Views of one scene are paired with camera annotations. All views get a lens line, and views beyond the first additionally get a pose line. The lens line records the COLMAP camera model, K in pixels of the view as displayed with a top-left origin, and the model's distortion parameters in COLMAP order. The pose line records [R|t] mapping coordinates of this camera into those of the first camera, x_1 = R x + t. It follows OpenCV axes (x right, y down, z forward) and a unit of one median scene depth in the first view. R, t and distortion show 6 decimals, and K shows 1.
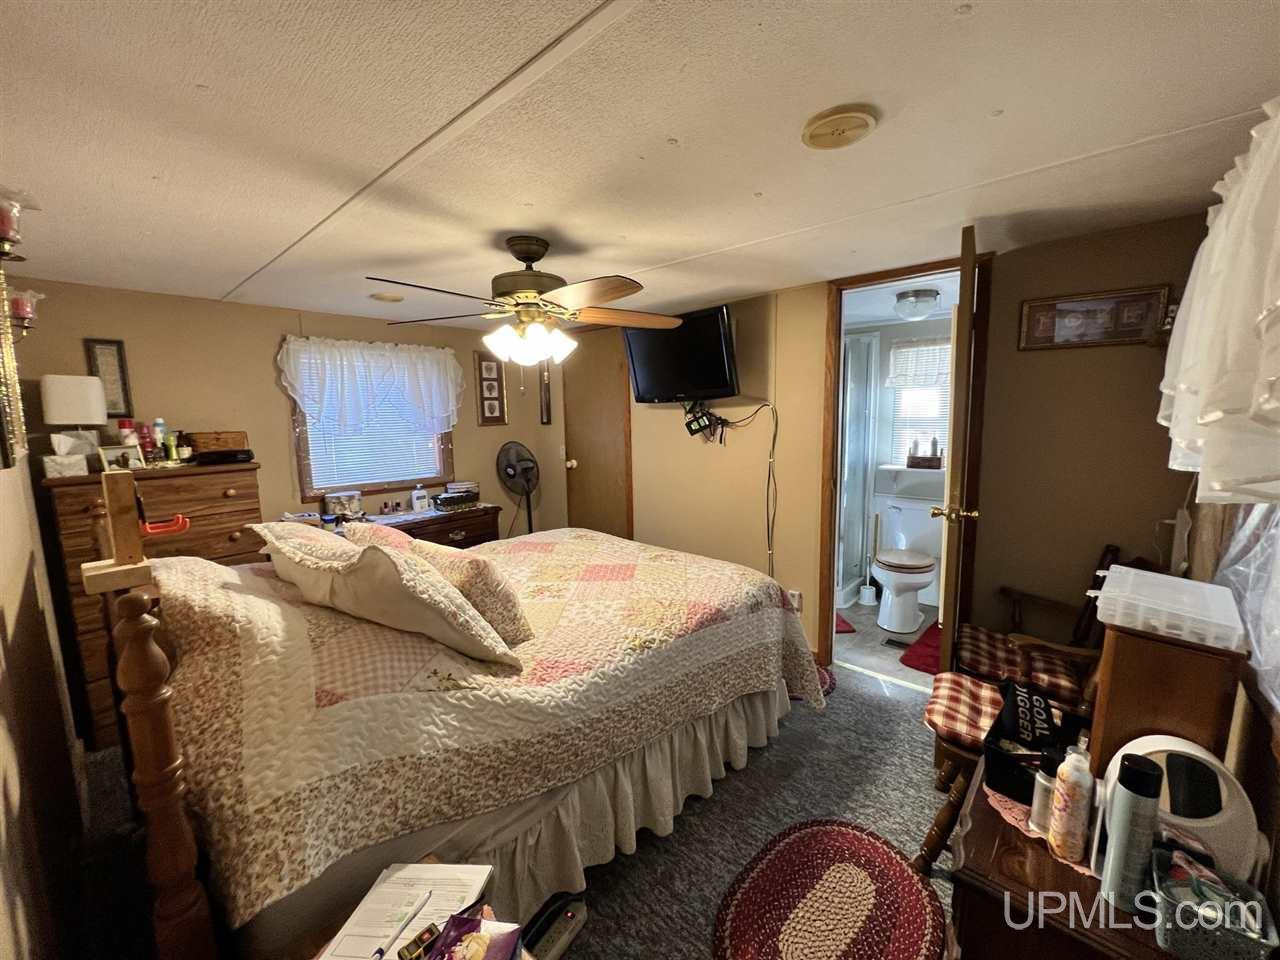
lens RADIAL K [[509.1, 0, 635.1], [0, 509.1, 475.8], [0, 0, 1]] dist [-0.000160, -0.000010]
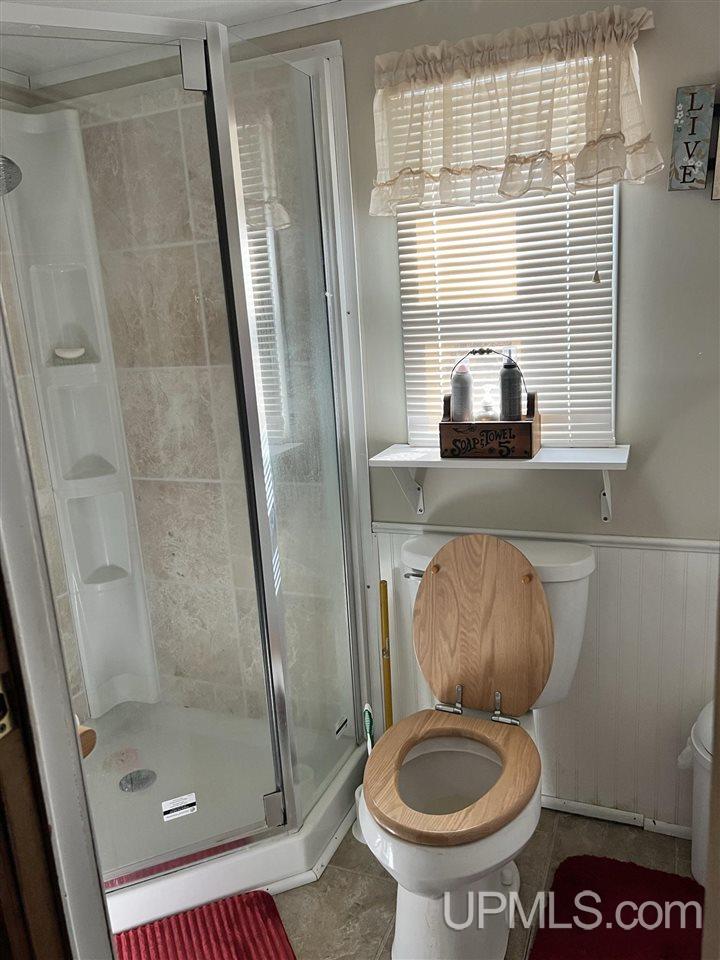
lens RADIAL K [[726.5, 0, 360.6], [0, 726.5, 483.7], [0, 0, 1]] dist [0.013897, 0.002926]
pose [[0.944300, -0.115361, 0.308204, 0.326220], [0.087034, 0.990744, 0.104174, -0.050323], [-0.317368, -0.071547, 0.945599, 0.551772]]
